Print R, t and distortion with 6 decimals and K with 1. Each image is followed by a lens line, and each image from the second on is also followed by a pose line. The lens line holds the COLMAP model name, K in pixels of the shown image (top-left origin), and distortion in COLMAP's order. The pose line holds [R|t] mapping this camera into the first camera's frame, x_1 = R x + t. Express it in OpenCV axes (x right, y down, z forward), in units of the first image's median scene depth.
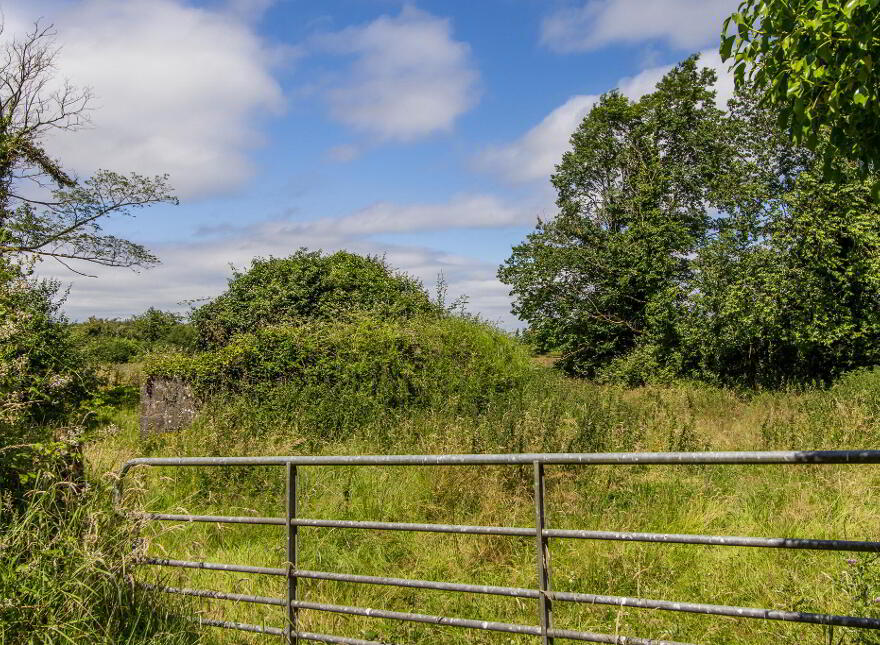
lens RADIAL K [[803.3, 0, 439.8], [0, 803.3, 309.2], [0, 0, 1]] dist [0.048291, -0.003688]
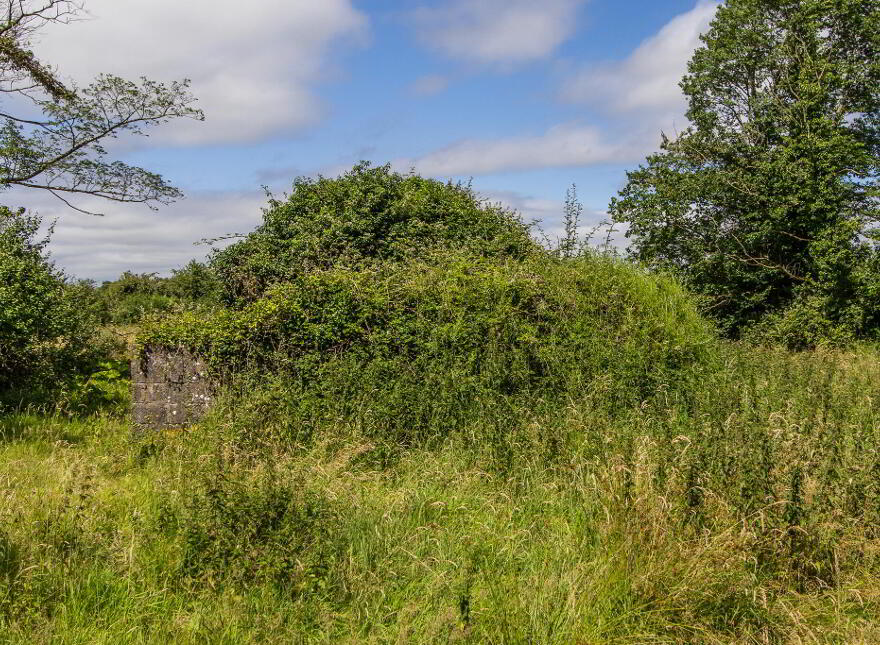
lens RADIAL K [[803.3, 0, 439.8], [0, 803.3, 309.2], [0, 0, 1]] dist [0.048291, -0.003688]
pose [[0.996964, -0.009487, -0.077281, -0.050390], [0.013499, 0.998579, 0.051562, 0.017399], [0.076682, -0.052448, 0.995675, 0.295064]]
